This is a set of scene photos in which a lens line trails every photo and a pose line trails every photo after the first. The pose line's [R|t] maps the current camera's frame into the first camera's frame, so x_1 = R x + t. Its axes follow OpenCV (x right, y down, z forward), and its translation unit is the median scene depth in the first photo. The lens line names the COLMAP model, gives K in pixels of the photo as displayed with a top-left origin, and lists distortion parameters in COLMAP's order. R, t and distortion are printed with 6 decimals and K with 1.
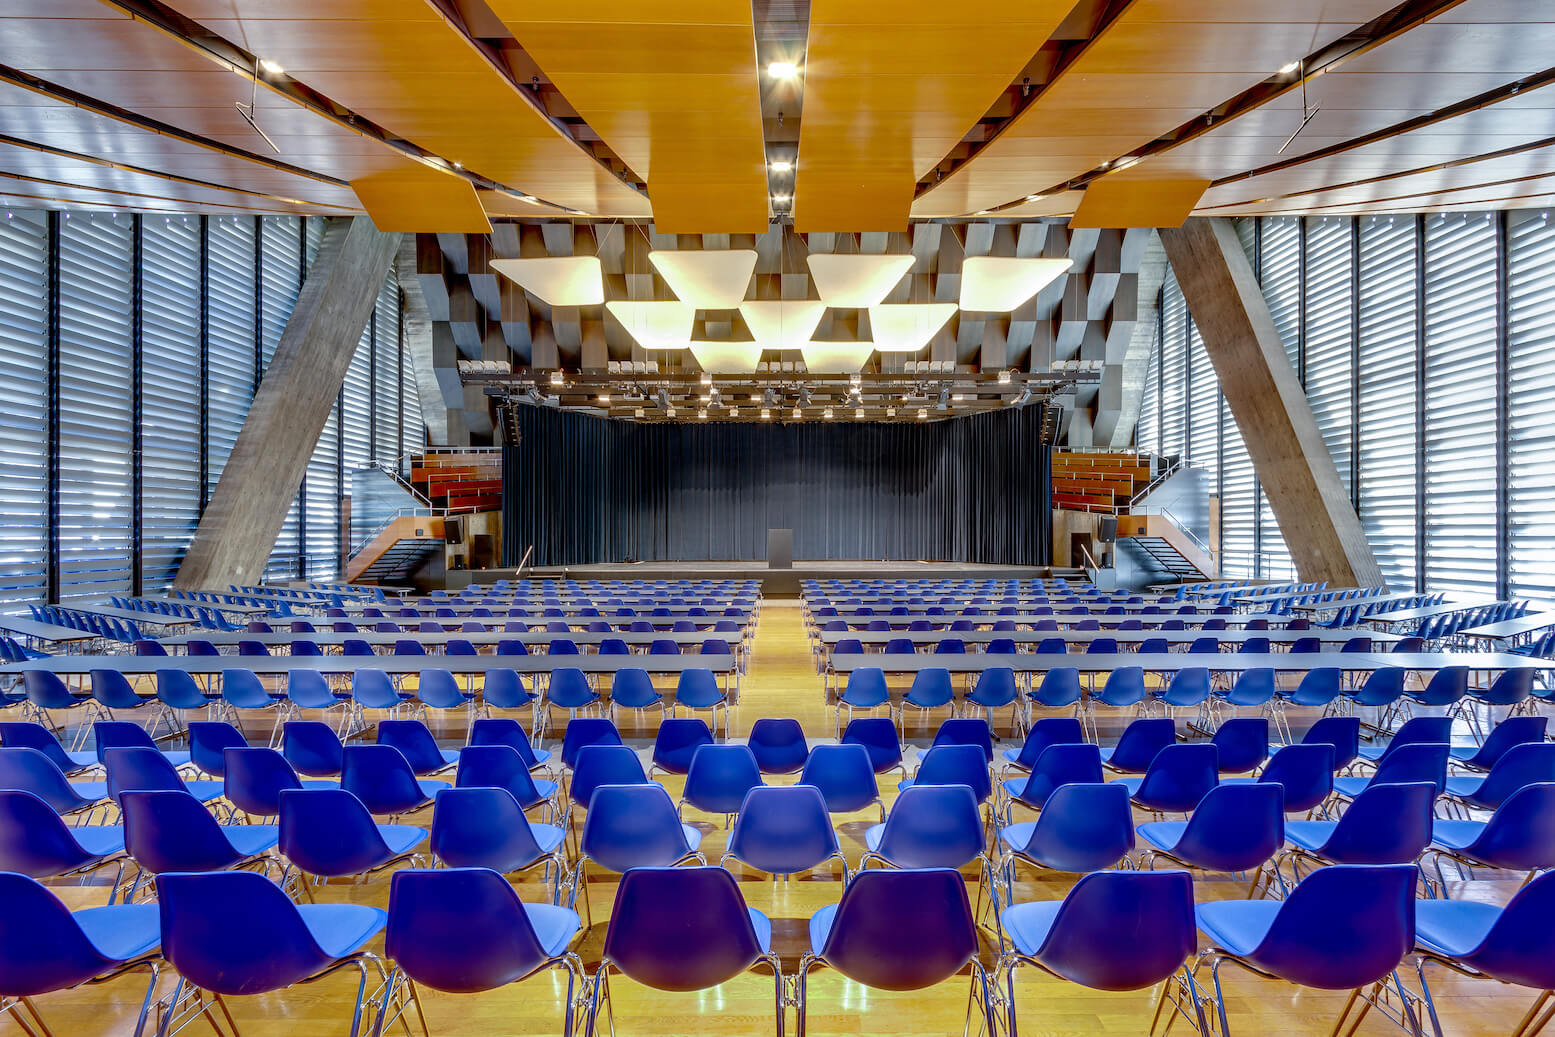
lens RADIAL K [[720.3, 0, 775.1], [0, 720.3, 540.6], [0, 0, 1]] dist [-0.004653, -0.000523]
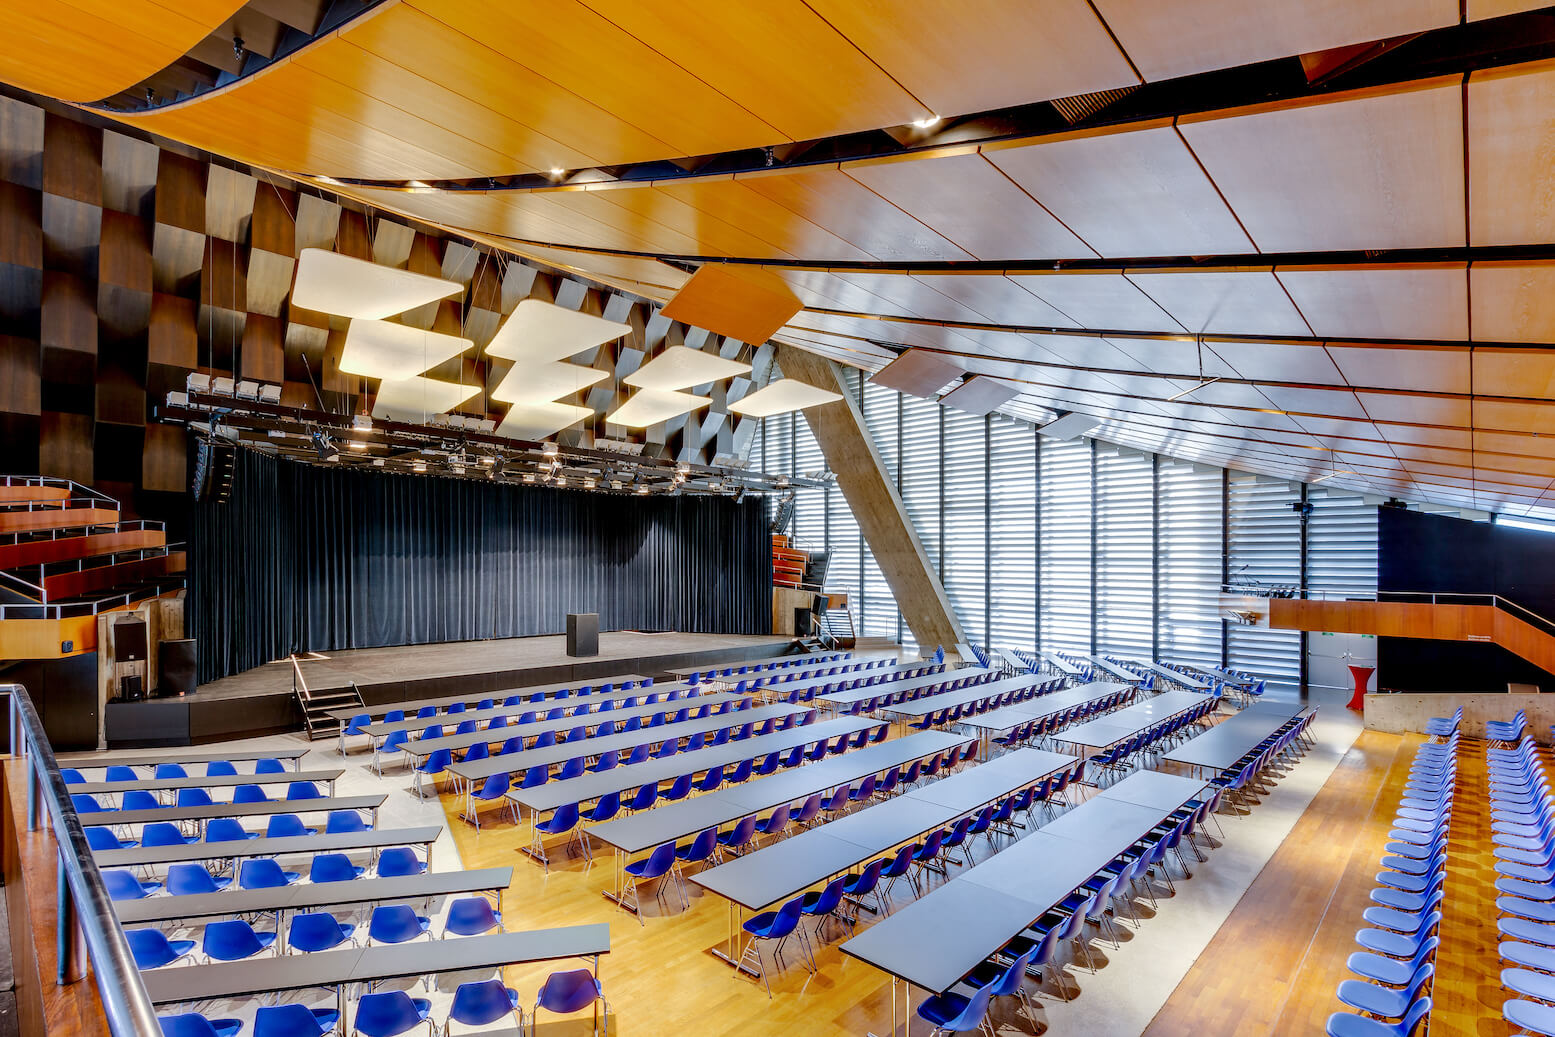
lens RADIAL K [[753.2, 0, 778.7], [0, 753.2, 576.5], [0, 0, 1]] dist [-0.004709, -0.000235]
pose [[0.682629, -0.000267, 0.730765, -0.483164], [0.000422, 1.000000, -0.000029, -0.059023], [-0.730765, 0.000329, 0.682629, 0.142759]]
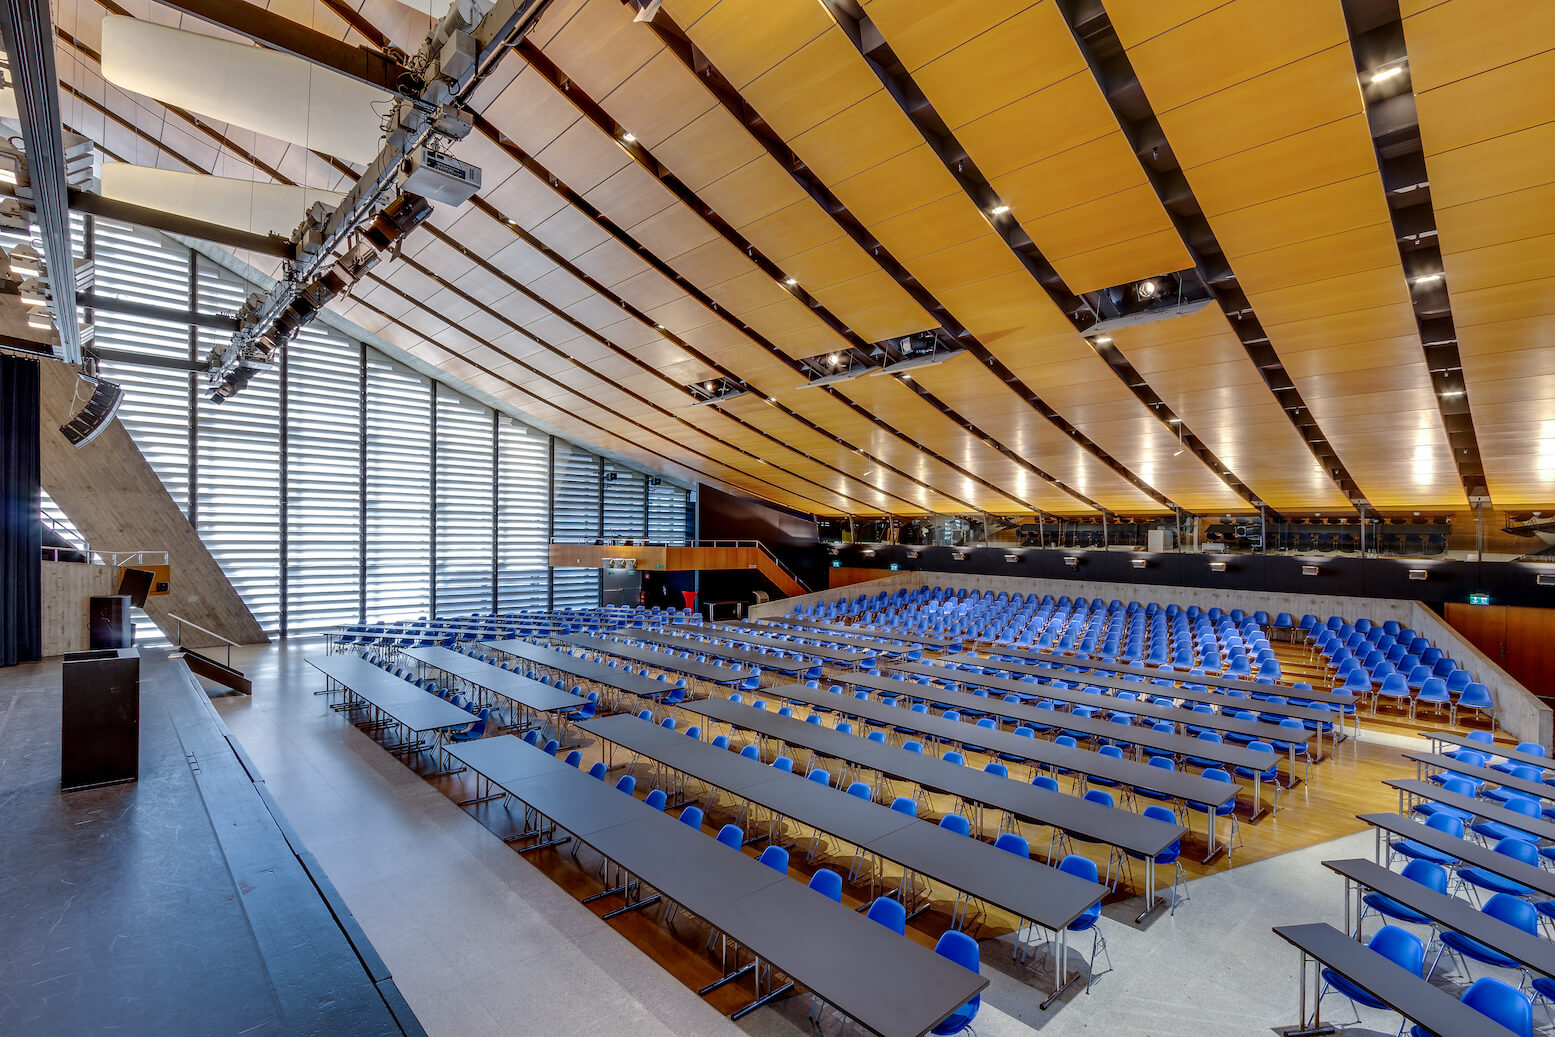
lens RADIAL K [[720.3, 0, 769.4], [0, 720.3, 521.7], [0, 0, 1]] dist [-0.004653, -0.000523]
pose [[-0.680304, -0.000592, 0.732930, -0.370211], [-0.003115, 0.999993, -0.002084, -0.070873], [-0.732923, -0.003701, -0.680301, 0.909067]]
